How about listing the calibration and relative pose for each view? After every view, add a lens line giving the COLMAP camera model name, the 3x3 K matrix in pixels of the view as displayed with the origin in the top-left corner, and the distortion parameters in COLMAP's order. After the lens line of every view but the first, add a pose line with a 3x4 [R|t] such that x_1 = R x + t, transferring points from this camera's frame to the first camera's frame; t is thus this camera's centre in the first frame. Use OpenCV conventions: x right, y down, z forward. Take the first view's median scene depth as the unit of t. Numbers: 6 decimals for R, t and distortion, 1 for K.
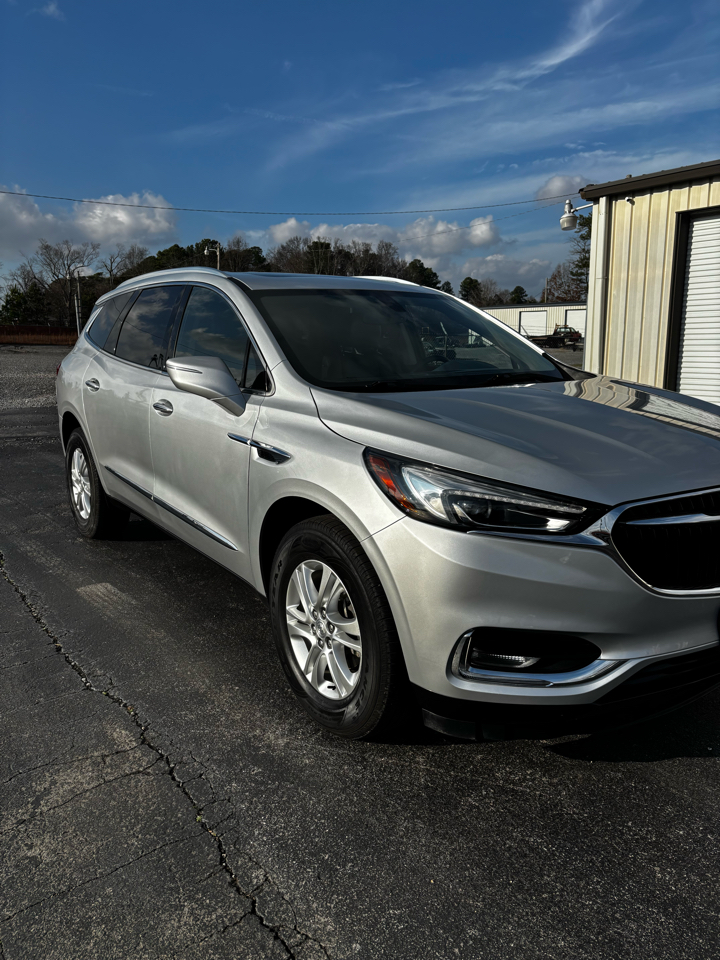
lens RADIAL K [[715.7, 0, 343.6], [0, 715.7, 478.7], [0, 0, 1]] dist [0.050526, -0.050045]
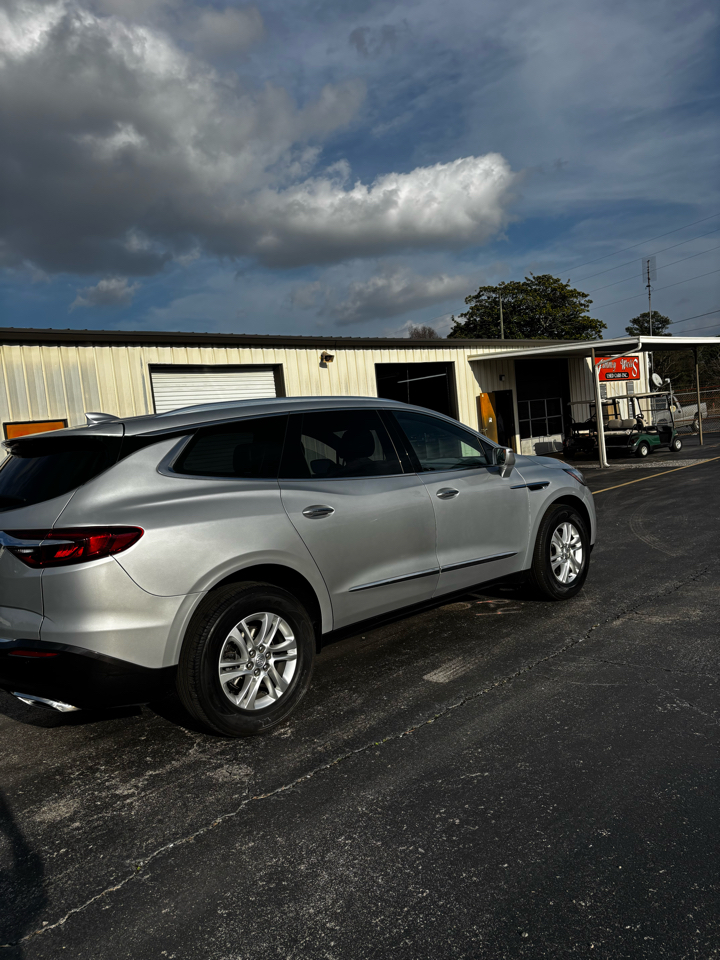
lens RADIAL K [[715.7, 0, 365.2], [0, 715.7, 483.4], [0, 0, 1]] dist [0.050526, -0.050045]
pose [[-0.161527, -0.046847, 0.985756, -1.269624], [0.292892, 0.951591, 0.093217, -0.234427], [-0.942403, 0.303777, -0.139986, 1.084216]]
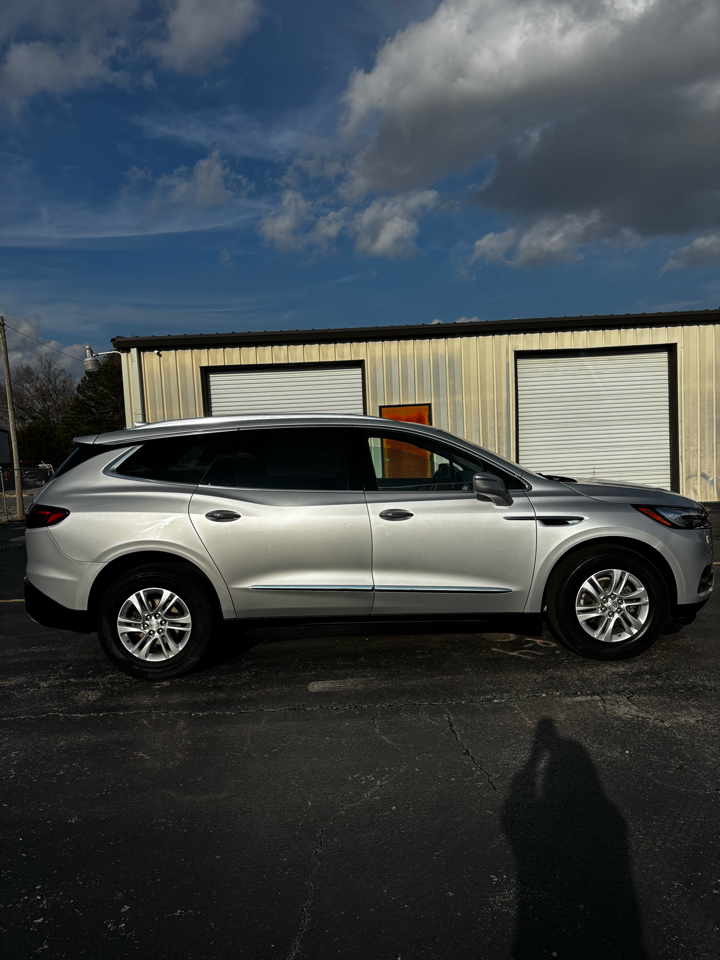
lens RADIAL K [[715.7, 0, 357.7], [0, 715.7, 495.1], [0, 0, 1]] dist [0.050526, -0.050045]
pose [[0.563862, -0.078109, 0.822167, -1.129391], [0.203285, 0.978015, -0.046503, -0.070724], [-0.800459, 0.193356, 0.567344, 0.237802]]
